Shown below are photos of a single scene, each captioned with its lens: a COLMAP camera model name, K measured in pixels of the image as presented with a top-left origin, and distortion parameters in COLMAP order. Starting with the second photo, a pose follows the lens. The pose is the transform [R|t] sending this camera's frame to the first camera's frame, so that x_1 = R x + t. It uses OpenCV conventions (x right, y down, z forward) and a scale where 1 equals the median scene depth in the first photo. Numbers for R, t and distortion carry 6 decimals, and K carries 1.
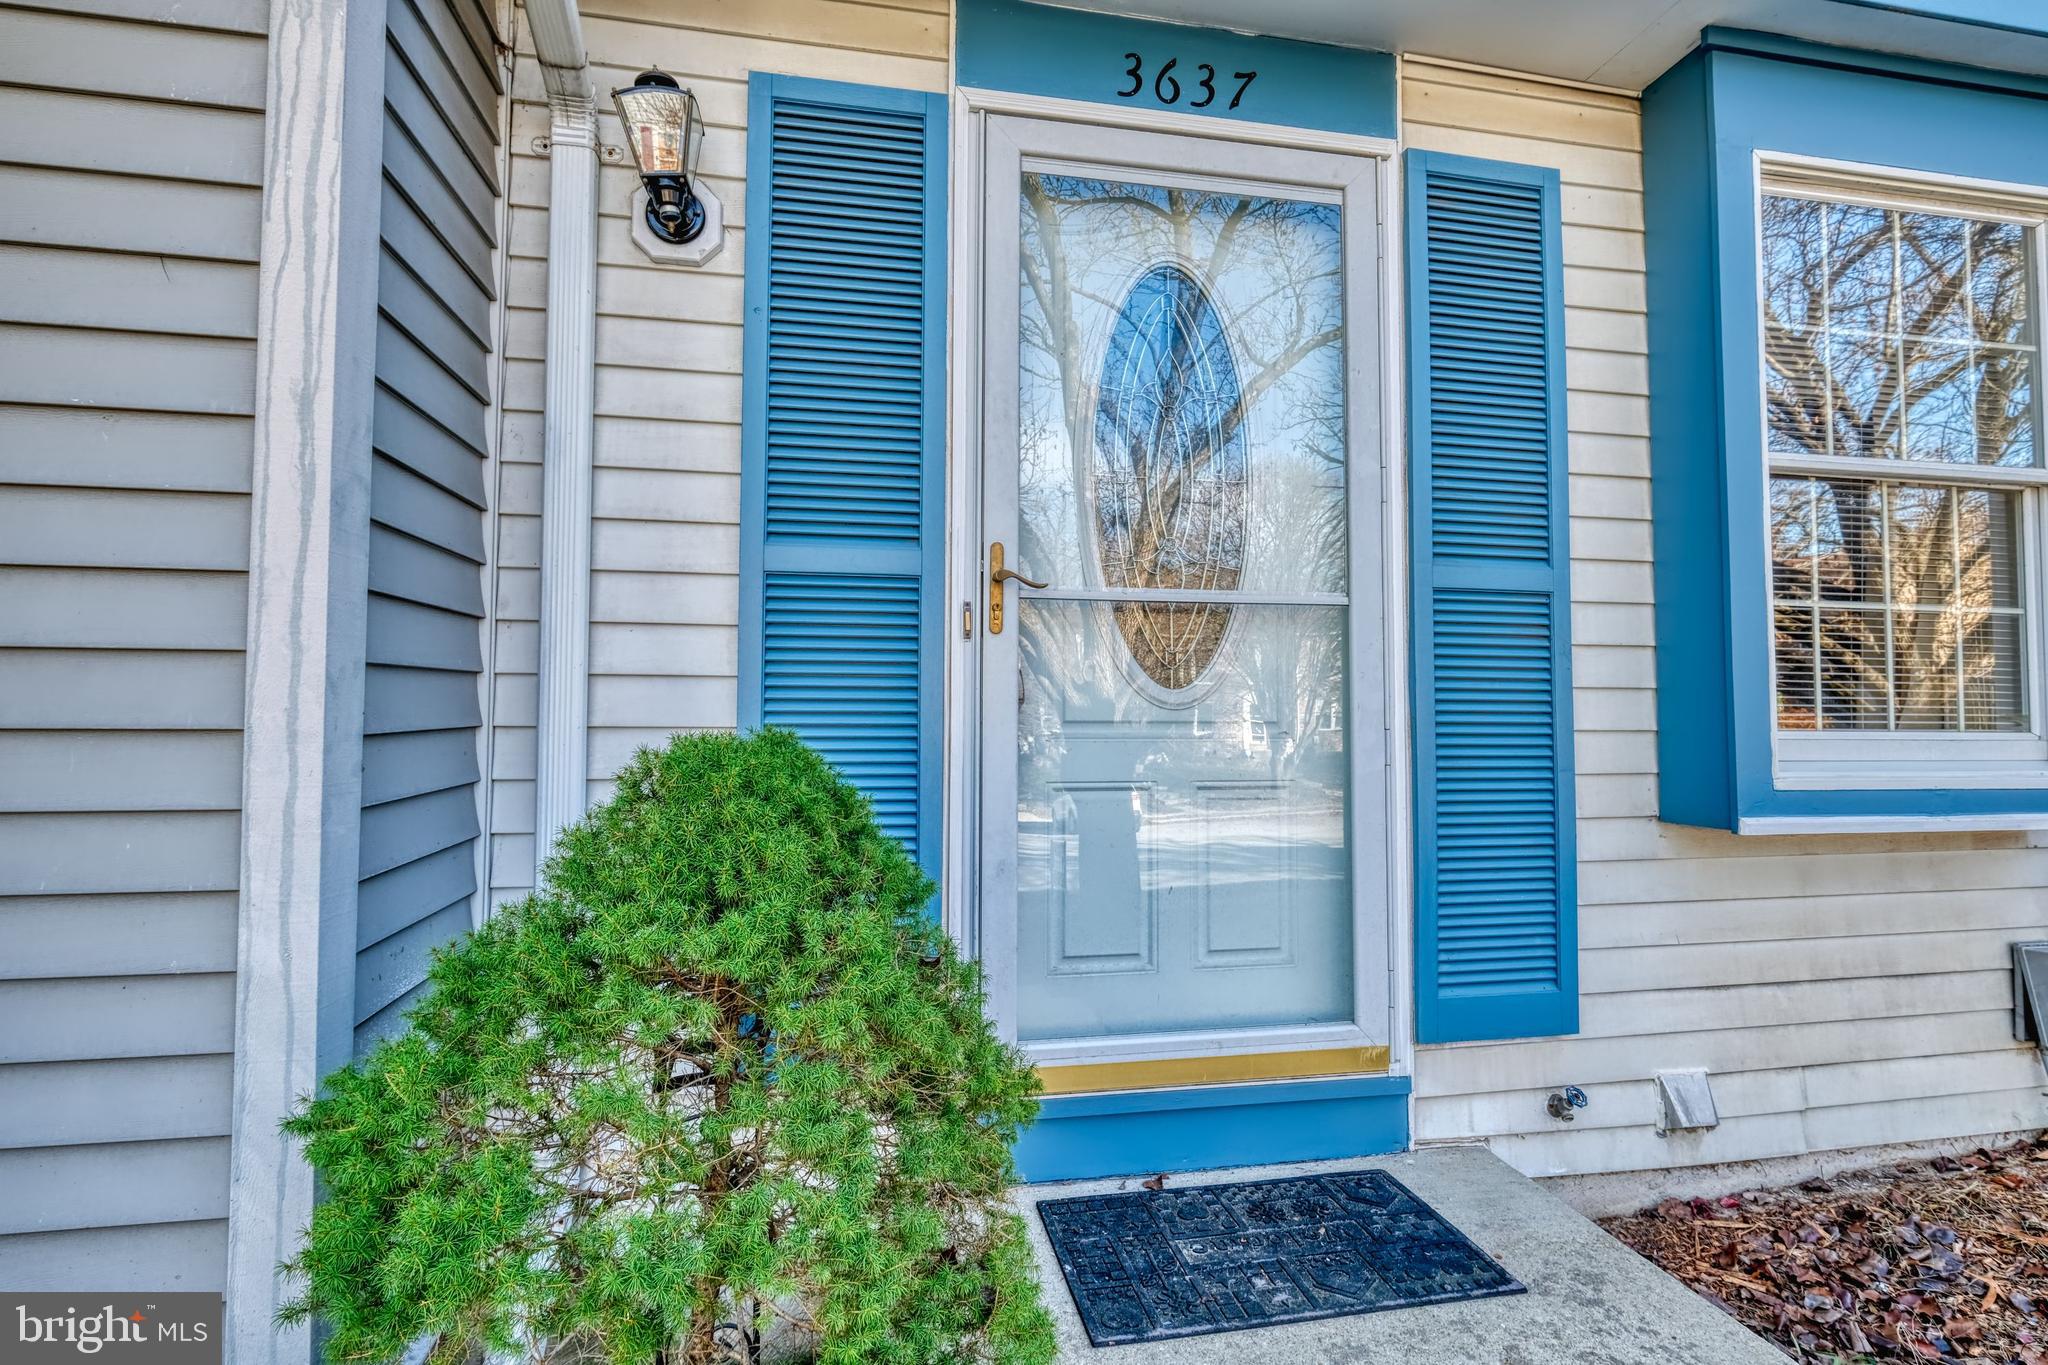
lens RADIAL K [[1016.1, 0, 1025.9], [0, 1016.1, 675.4], [0, 0, 1]] dist [-0.001193, -0.000088]
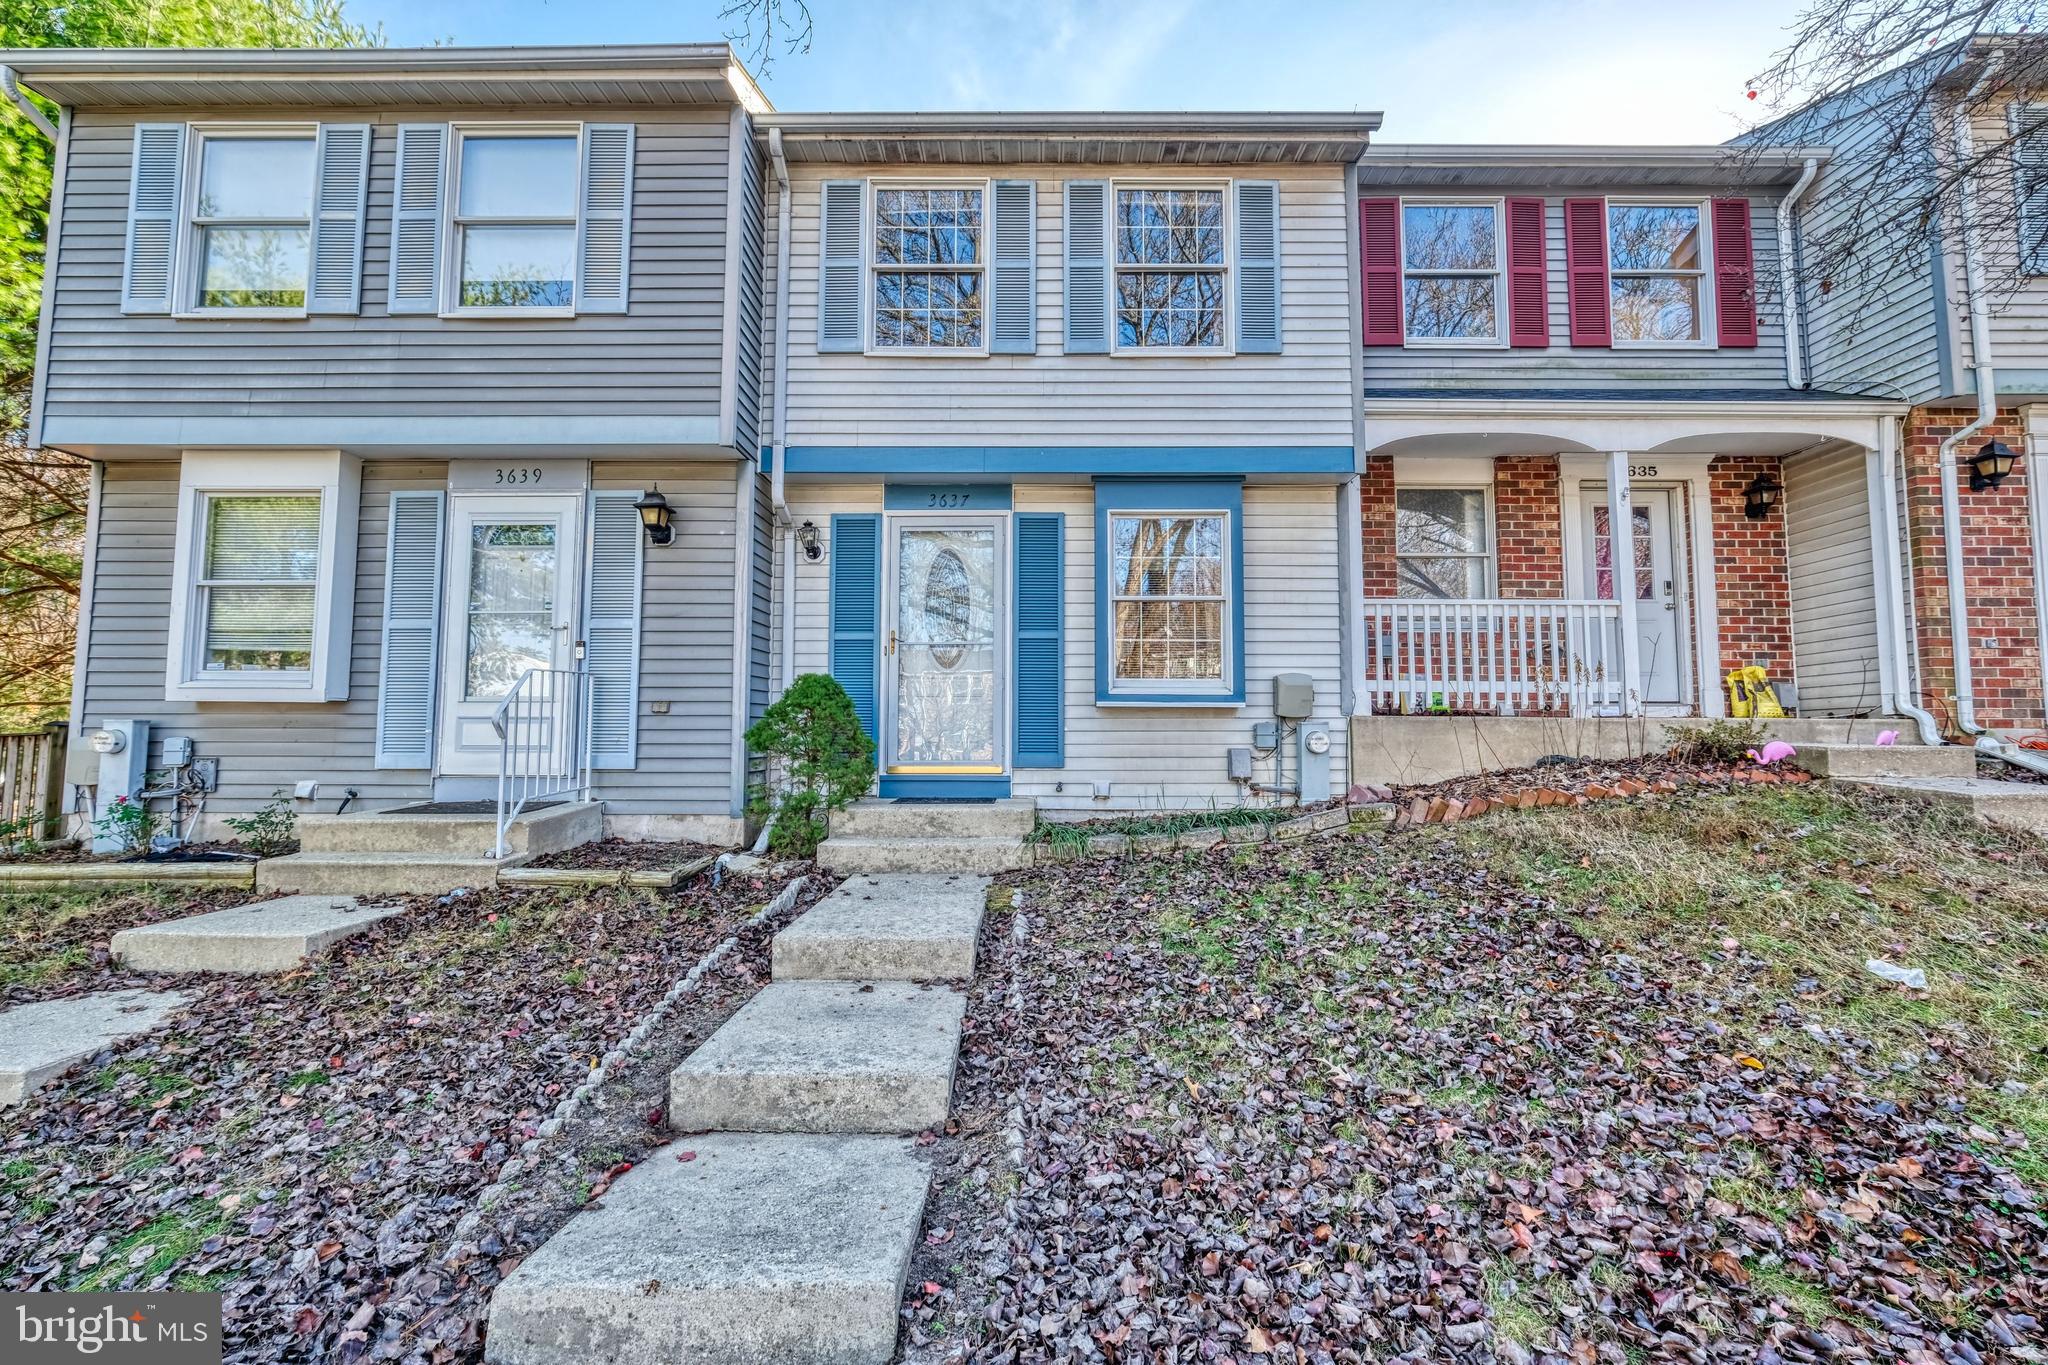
lens RADIAL K [[891.0, 0, 1034.9], [0, 891.0, 679.8], [0, 0, 1]] dist [-0.007032, 0.001204]
pose [[0.980803, -0.014184, -0.194483, 1.145143], [0.010496, 0.999745, -0.019981, 0.127795], [0.194717, 0.017556, 0.980702, -2.184605]]
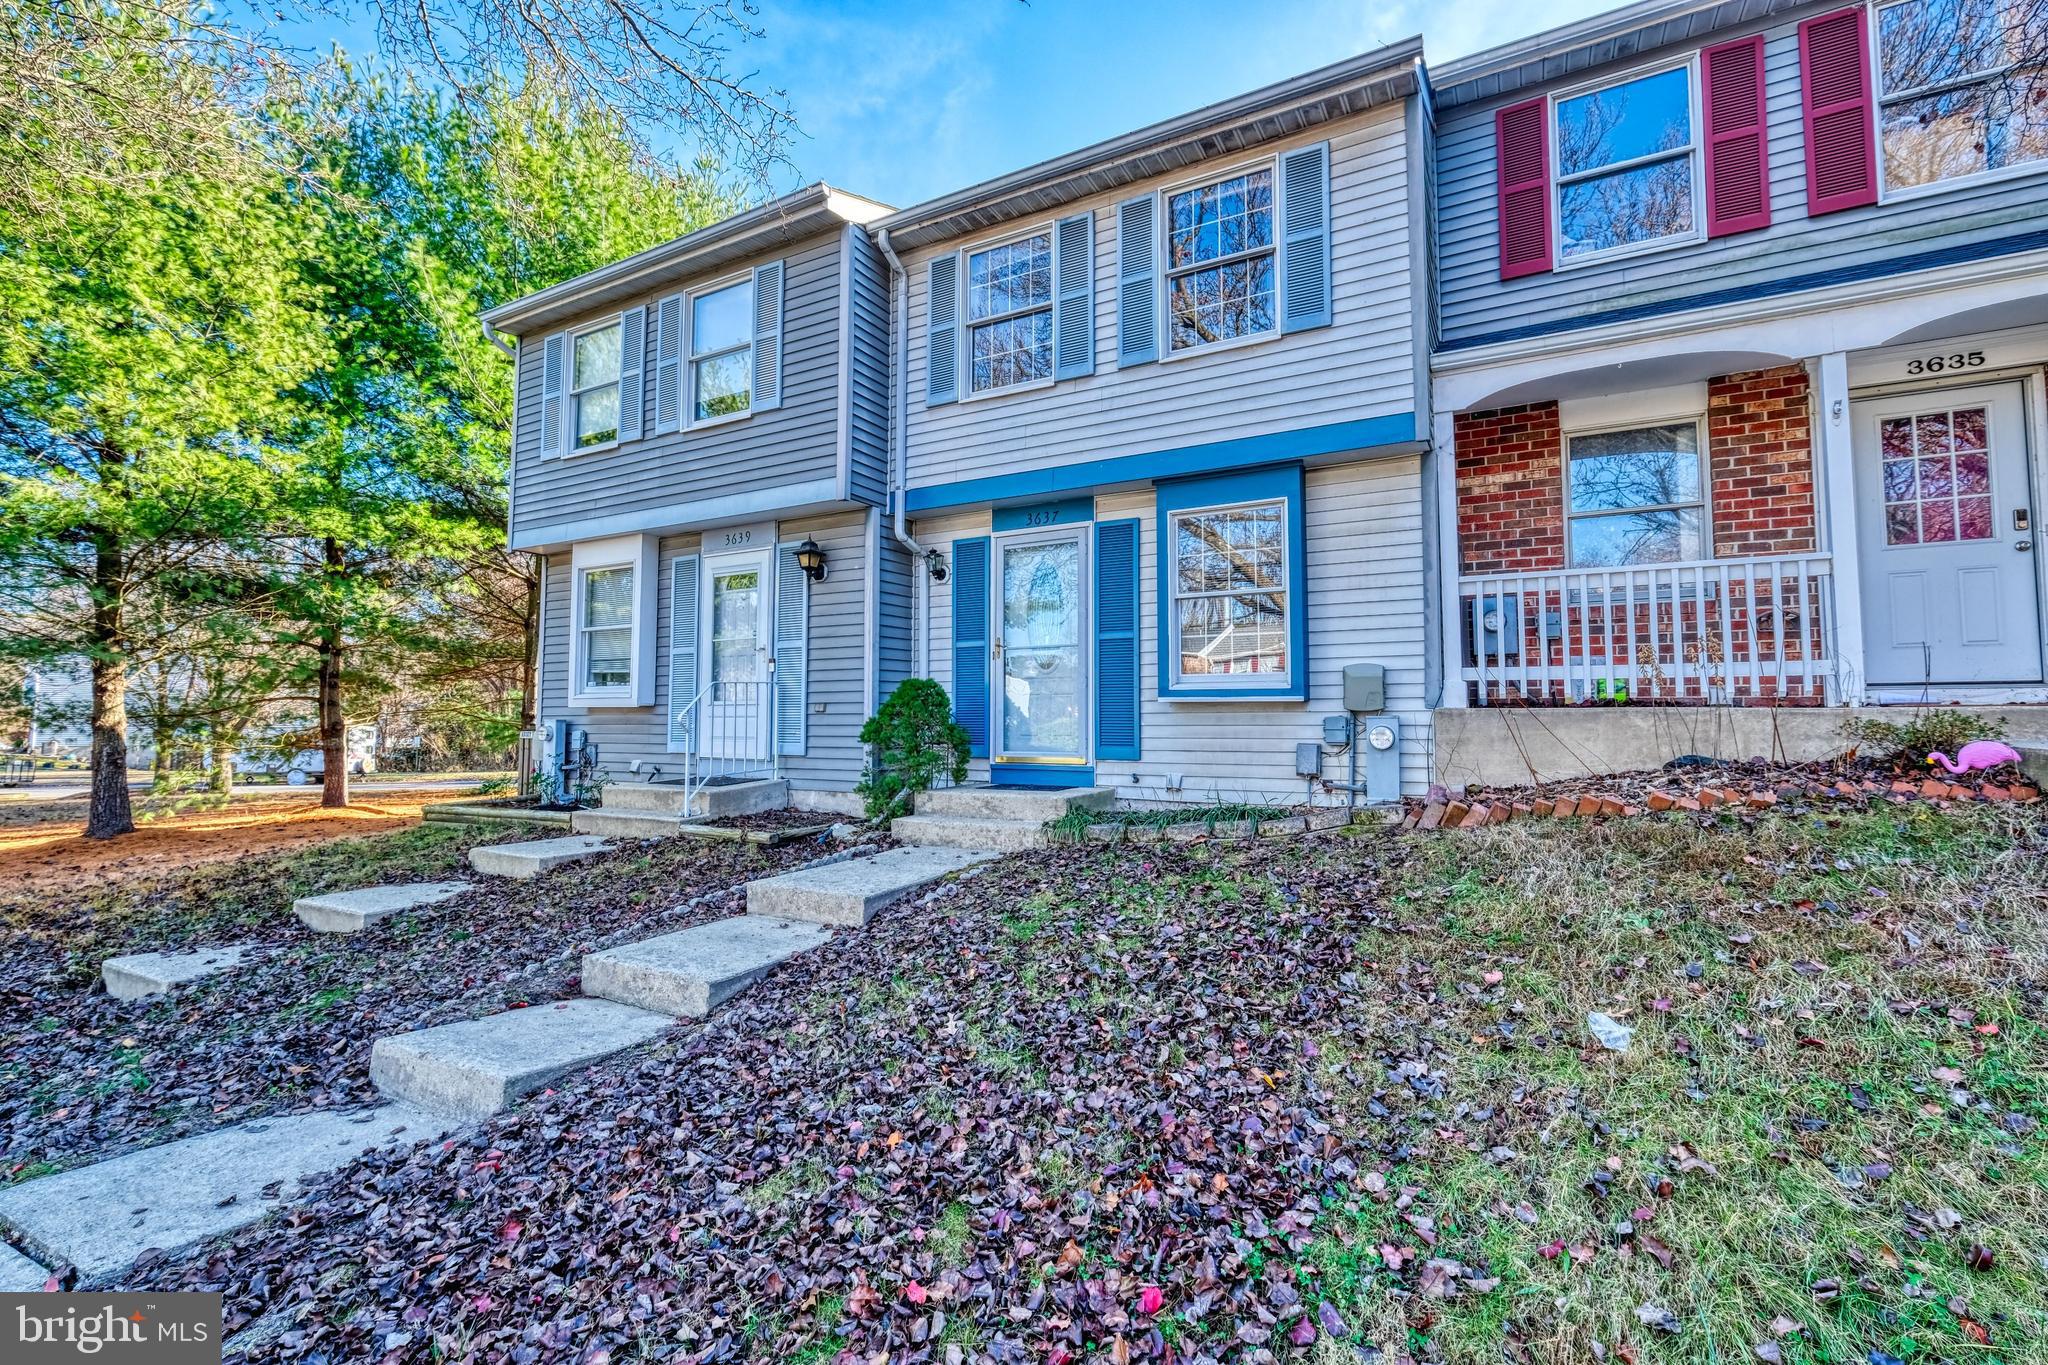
lens RADIAL K [[891.0, 0, 1034.2], [0, 891.0, 678.8], [0, 0, 1]] dist [-0.007032, 0.001204]
pose [[0.770718, -0.035348, -0.636196, 2.521823], [0.031224, 0.999356, -0.017700, 0.119317], [0.636411, -0.006223, 0.771325, -1.861313]]
